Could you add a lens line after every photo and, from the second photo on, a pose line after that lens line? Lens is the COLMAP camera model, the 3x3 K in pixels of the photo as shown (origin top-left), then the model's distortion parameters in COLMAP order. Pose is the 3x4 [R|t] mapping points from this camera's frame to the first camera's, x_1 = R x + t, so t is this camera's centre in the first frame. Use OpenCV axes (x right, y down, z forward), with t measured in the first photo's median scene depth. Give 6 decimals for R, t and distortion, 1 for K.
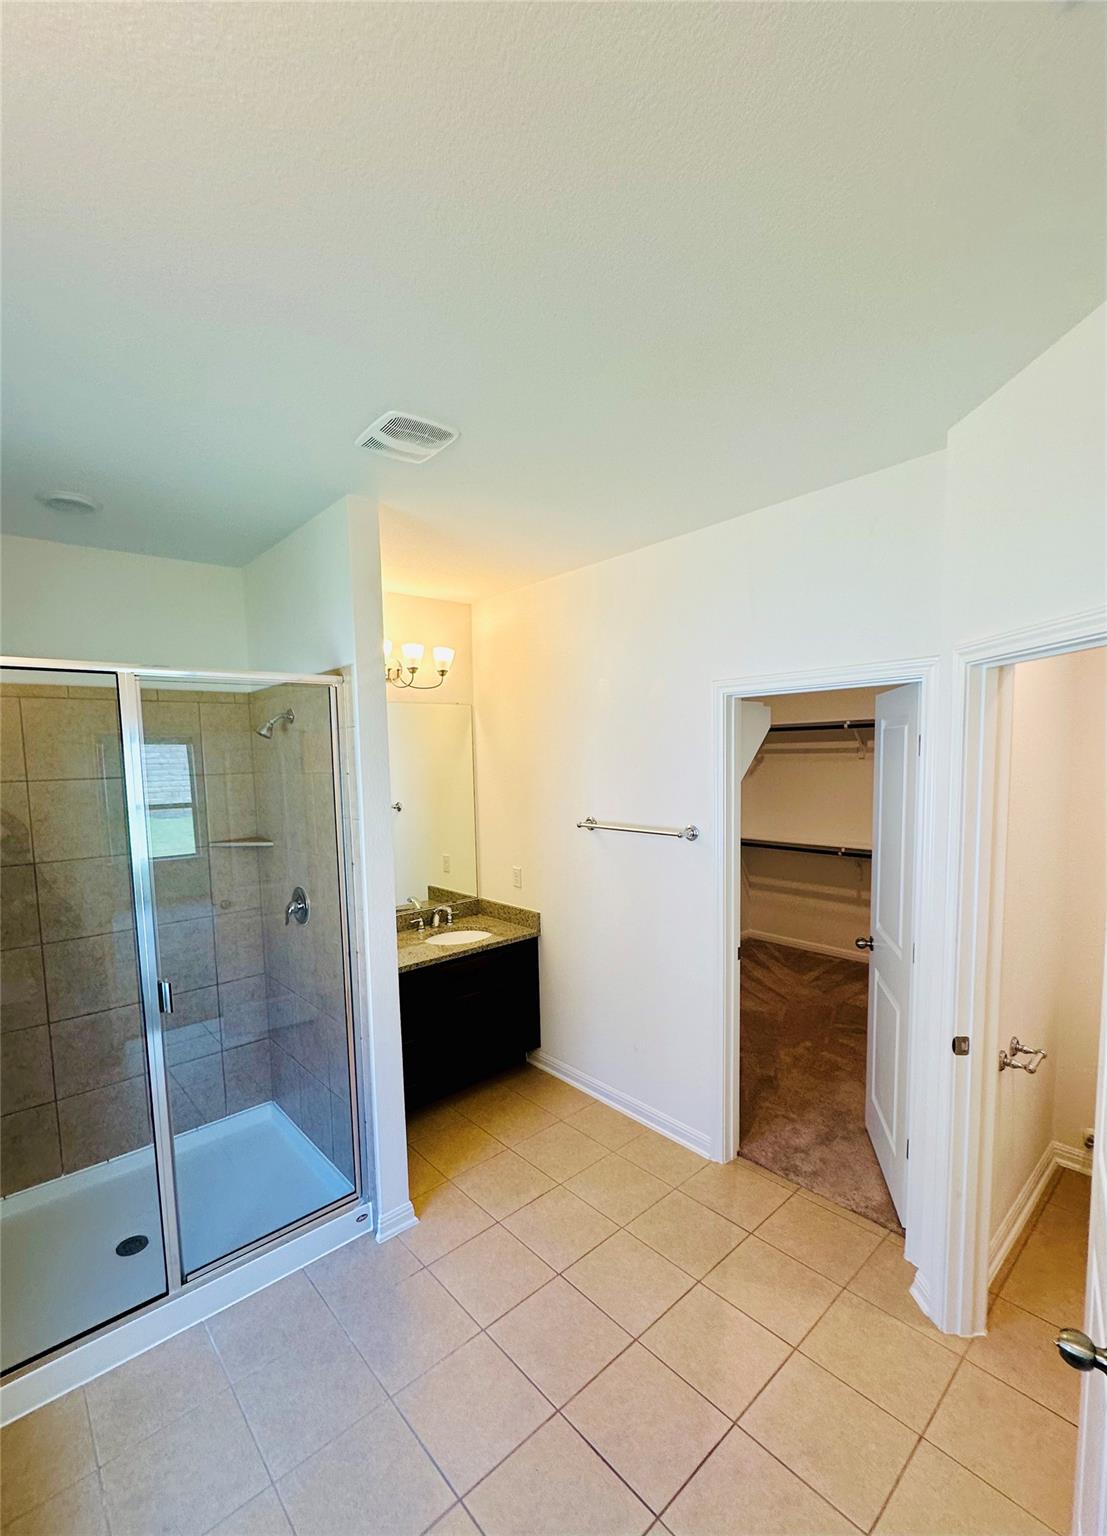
lens RADIAL K [[655.5, 0, 505.3], [0, 655.5, 808.2], [0, 0, 1]] dist [0.001078, 0.000732]
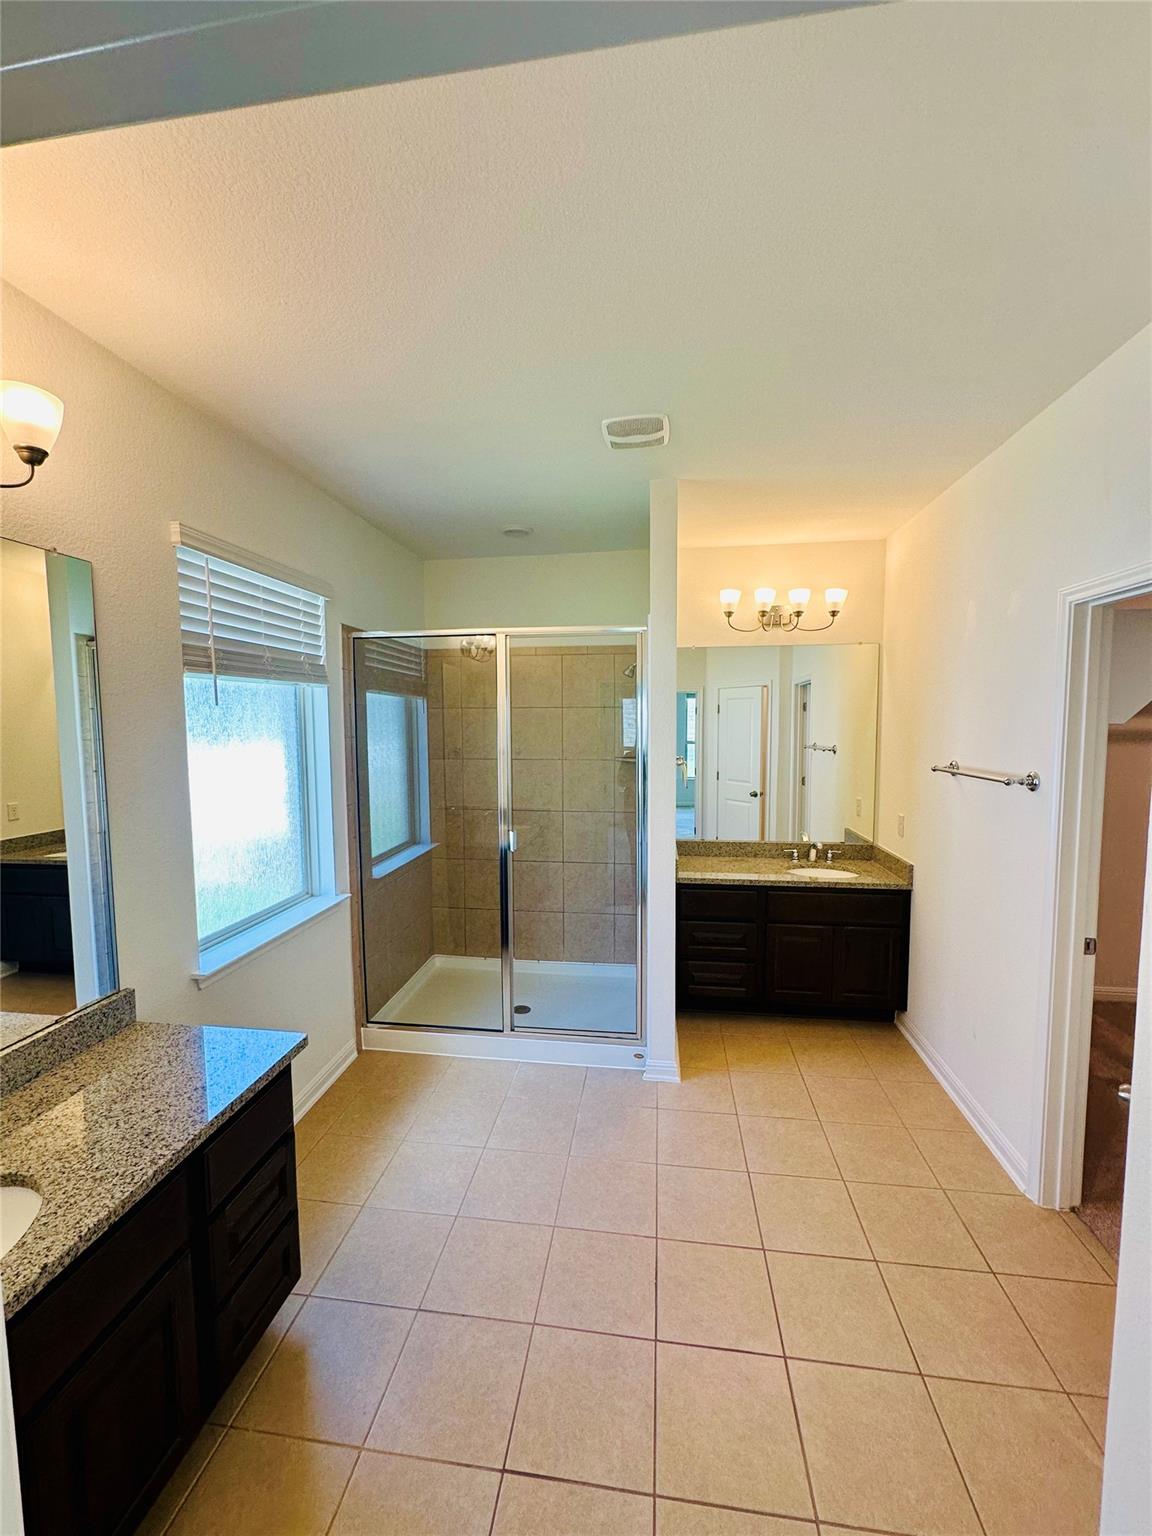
lens RADIAL K [[617.3, 0, 575.2], [0, 617.3, 769.1], [0, 0, 1]] dist [-0.002712, 0.000198]
pose [[0.677898, 0.079226, -0.730875, 0.363634], [-0.074399, 0.996465, 0.039009, 0.027671], [0.731382, 0.027932, 0.681396, 0.063123]]
